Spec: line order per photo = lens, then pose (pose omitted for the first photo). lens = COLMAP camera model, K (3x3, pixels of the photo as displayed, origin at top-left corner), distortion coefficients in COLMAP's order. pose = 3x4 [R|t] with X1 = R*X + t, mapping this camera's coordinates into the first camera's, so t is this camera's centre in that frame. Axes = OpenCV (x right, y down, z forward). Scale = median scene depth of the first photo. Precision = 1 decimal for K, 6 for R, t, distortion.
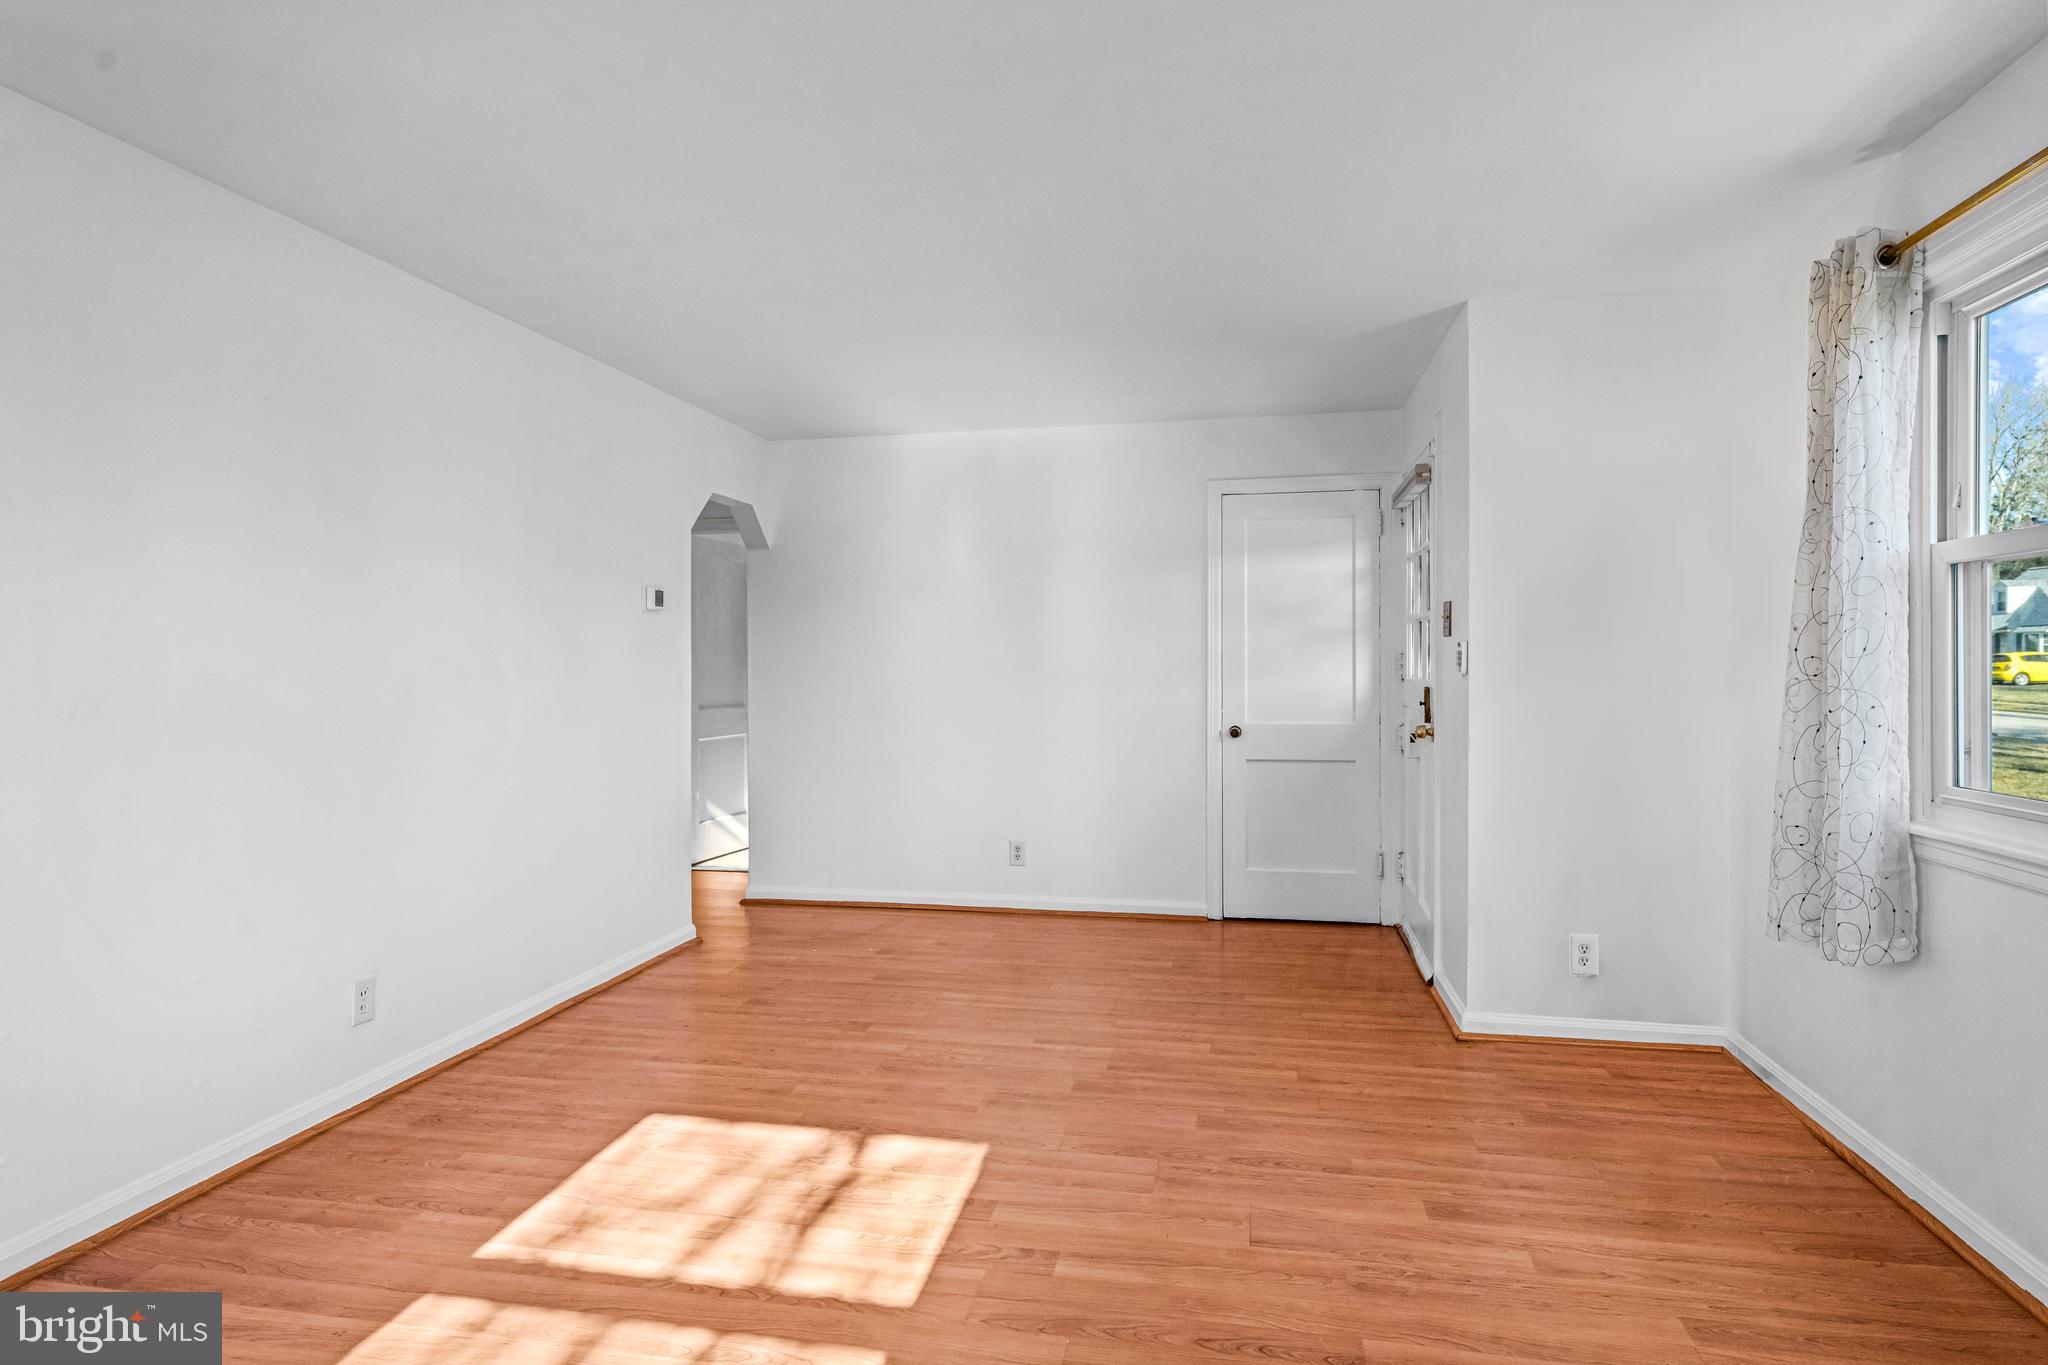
lens RADIAL K [[1102.4, 0, 1052.4], [0, 1102.4, 672.0], [0, 0, 1]] dist [-0.000683, -0.000461]
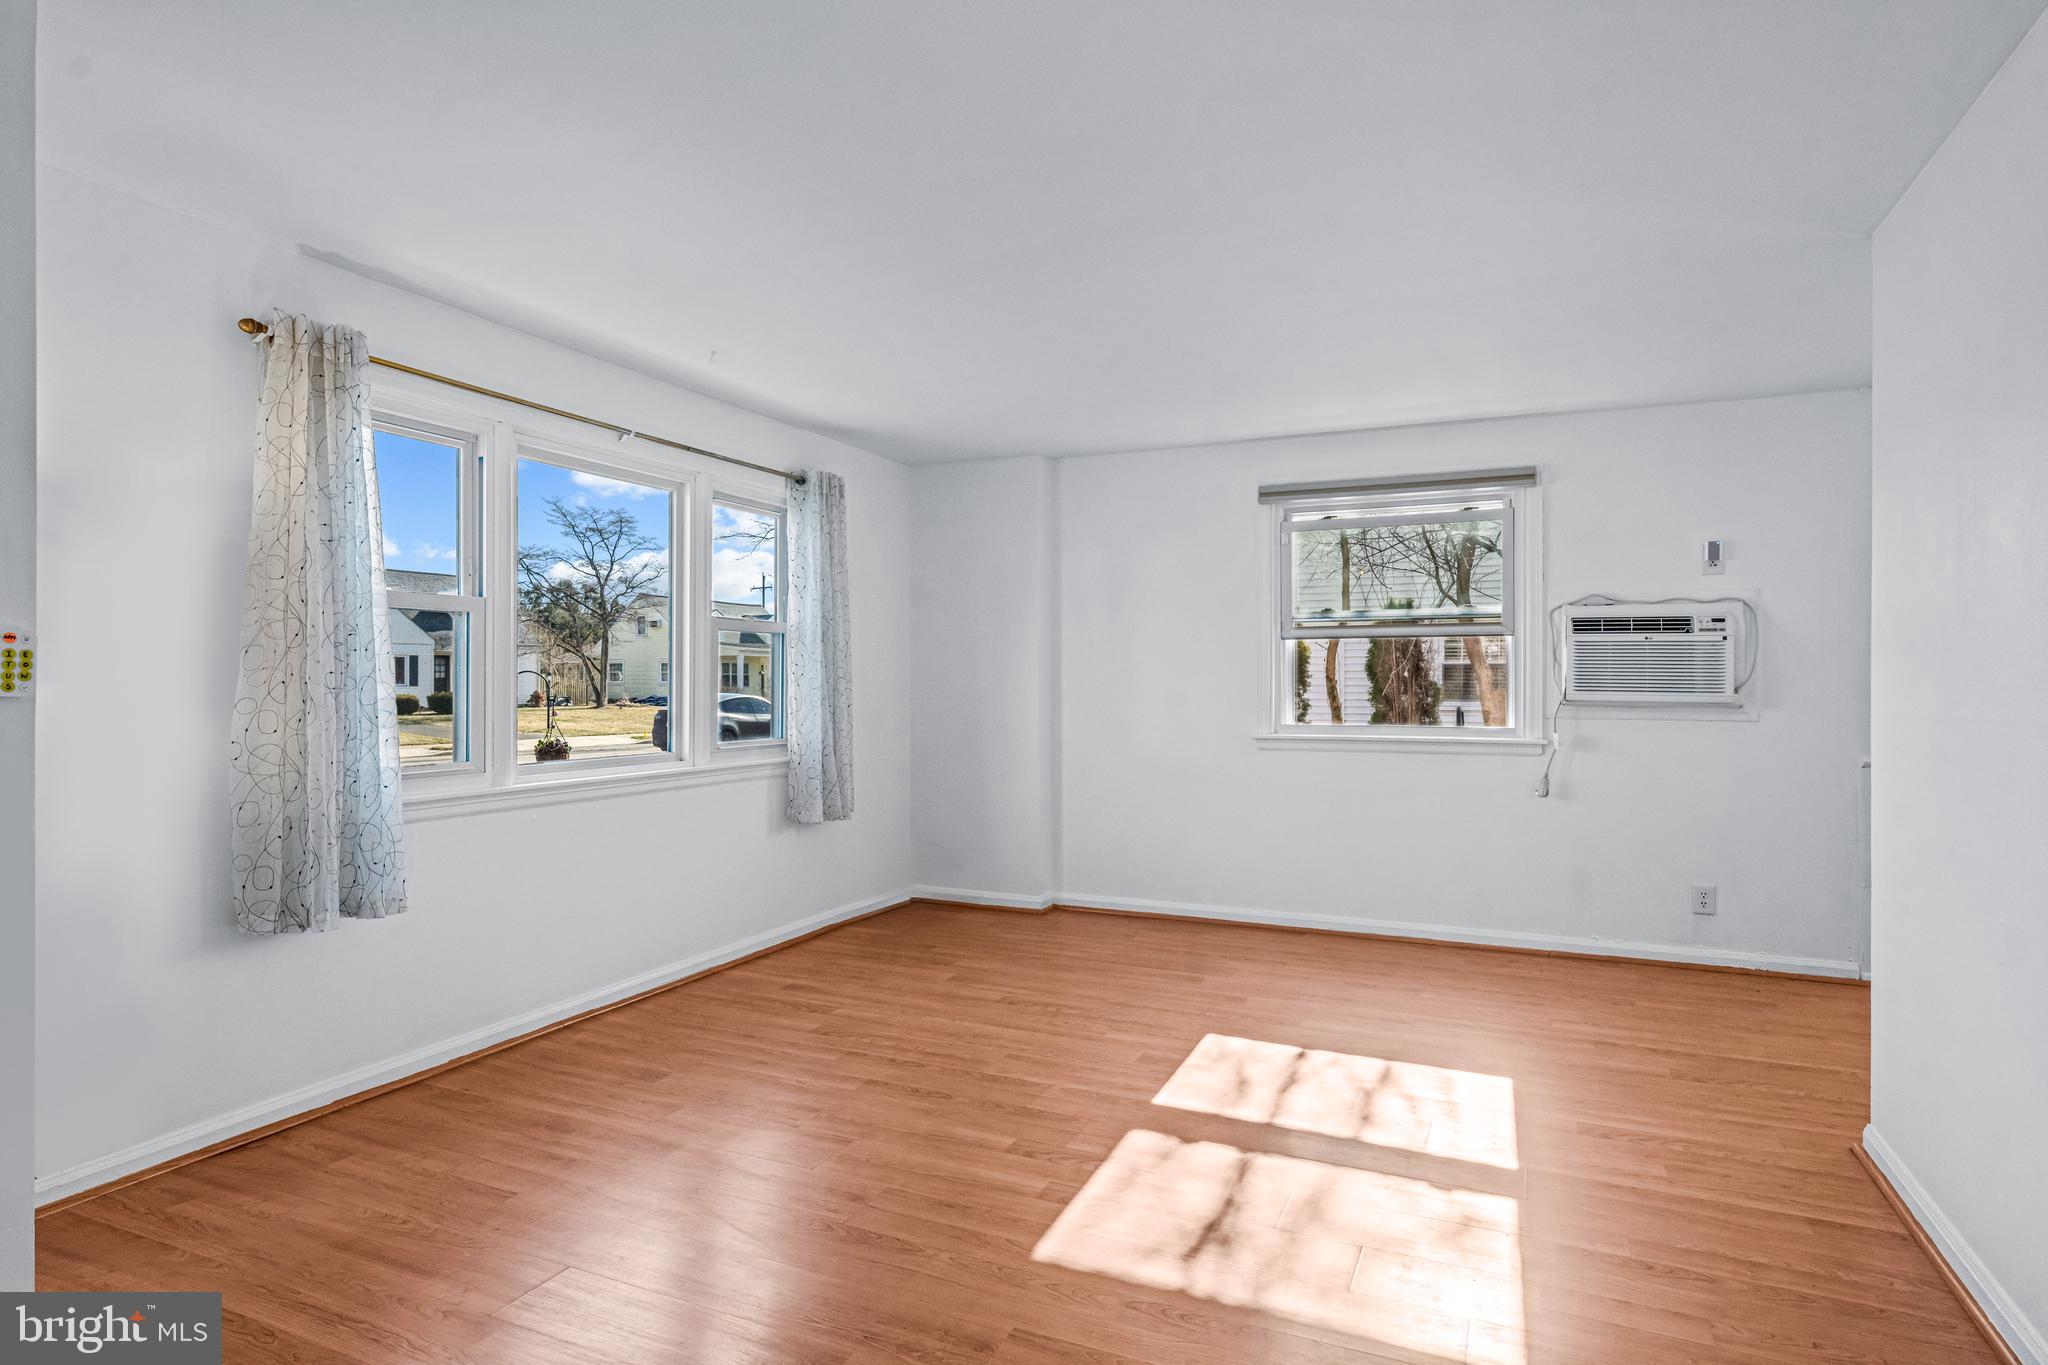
lens RADIAL K [[1112.1, 0, 1022.4], [0, 1112.1, 668.3], [0, 0, 1]] dist [0.001961, 0.000352]
pose [[-0.968396, 0.001941, 0.249411, -0.254692], [0.000534, 0.999984, -0.005707, -0.008275], [-0.249418, -0.005393, -0.968381, 1.716958]]
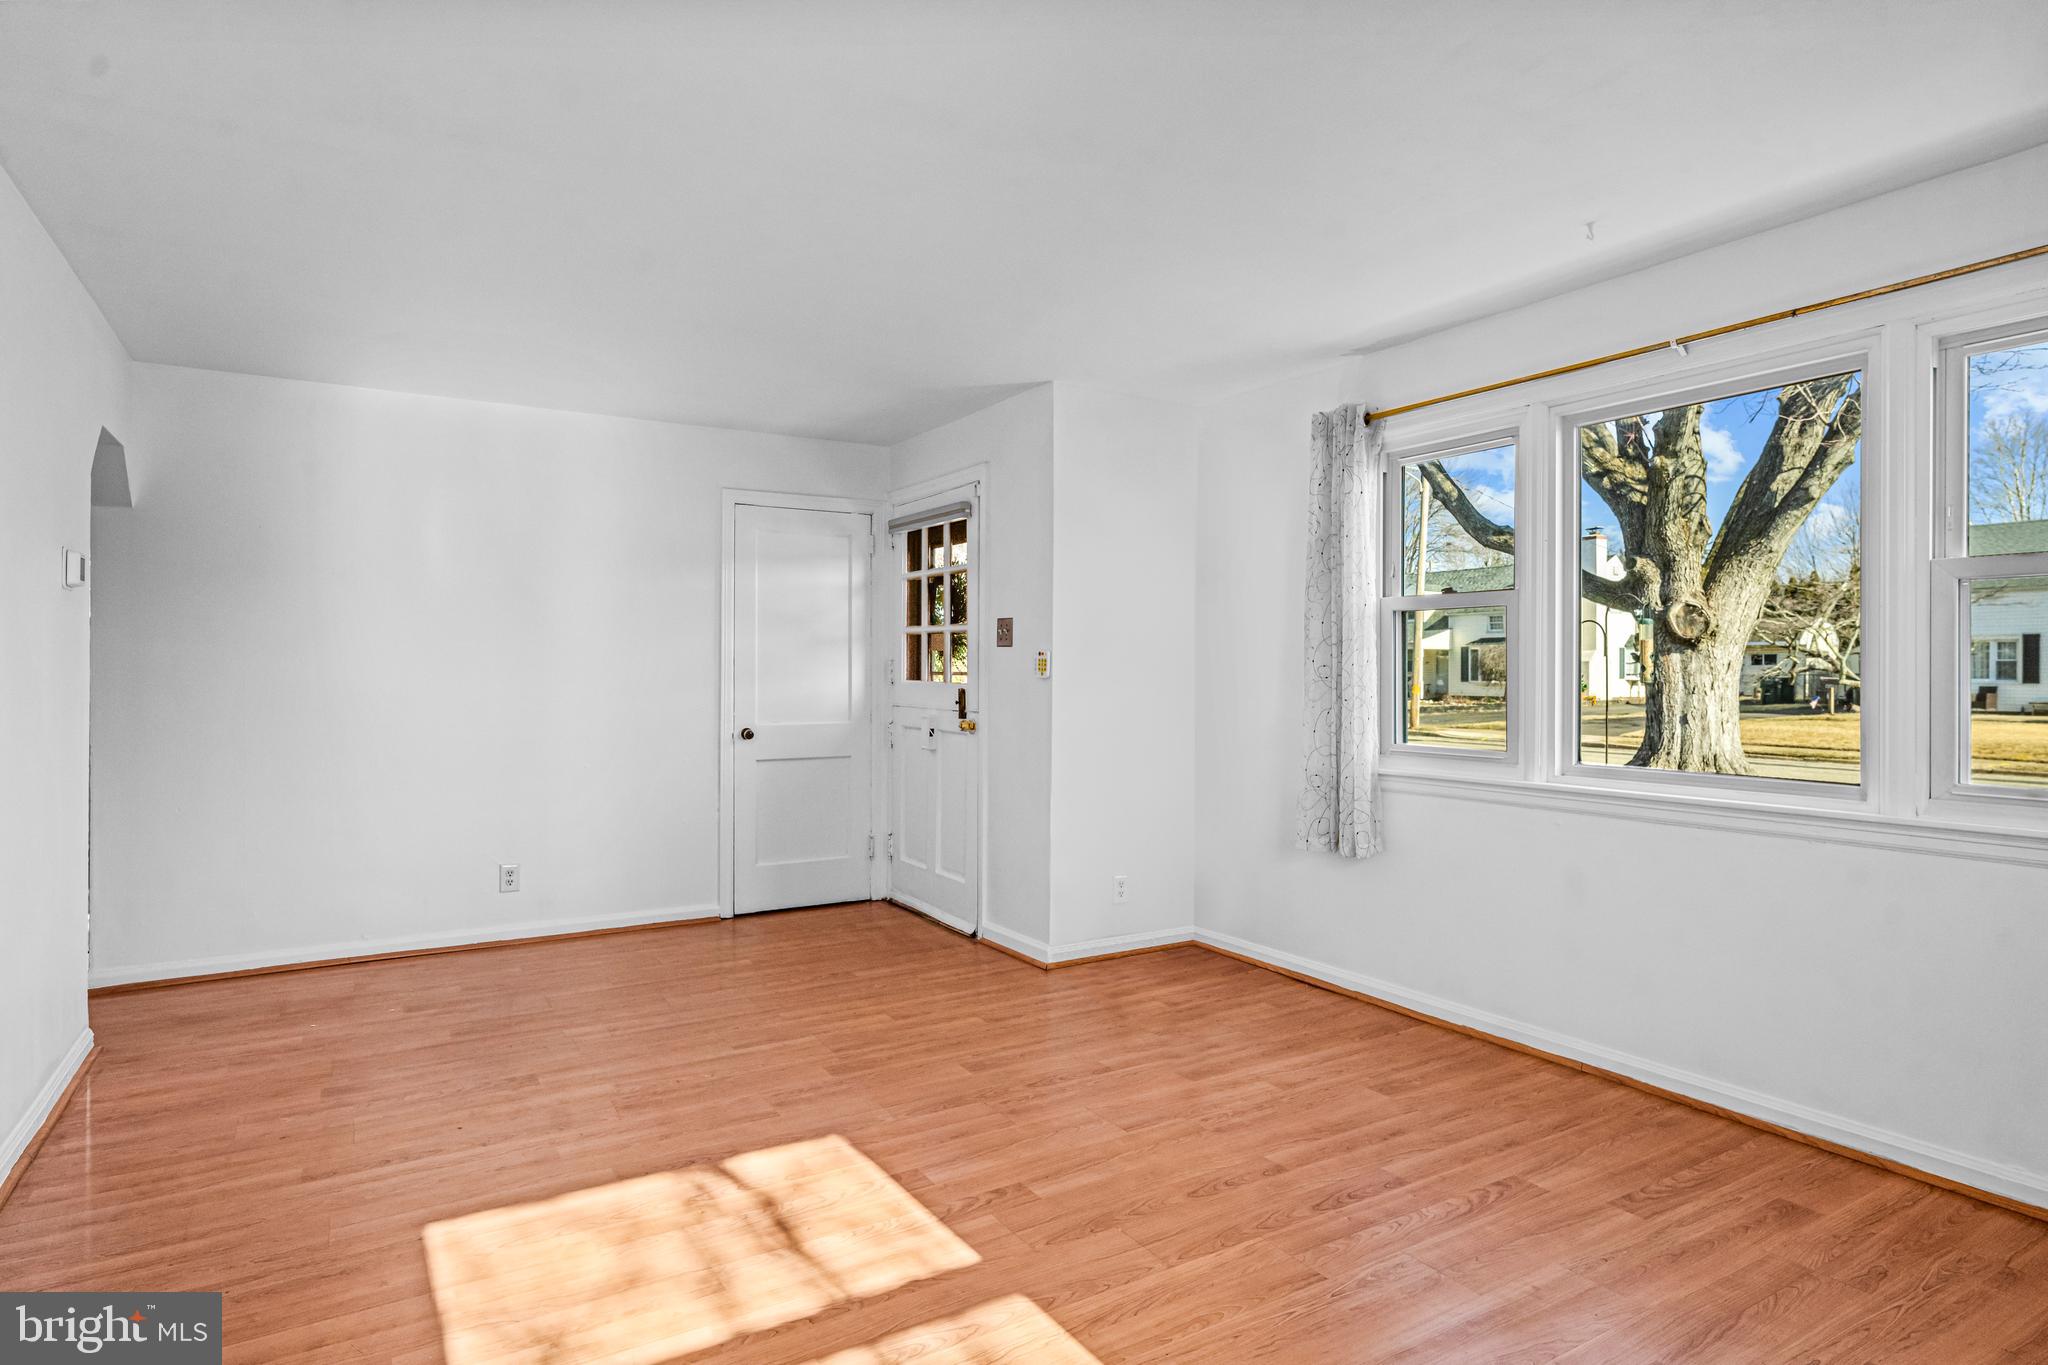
lens RADIAL K [[1077.8, 0, 1024.5], [0, 1077.8, 673.7], [0, 0, 1]] dist [0.000707, -0.000481]
pose [[0.744666, 0.003449, 0.667428, -0.571561], [-0.000443, 0.999989, -0.004673, 0.004632], [-0.667437, 0.003184, 0.744659, 0.129402]]
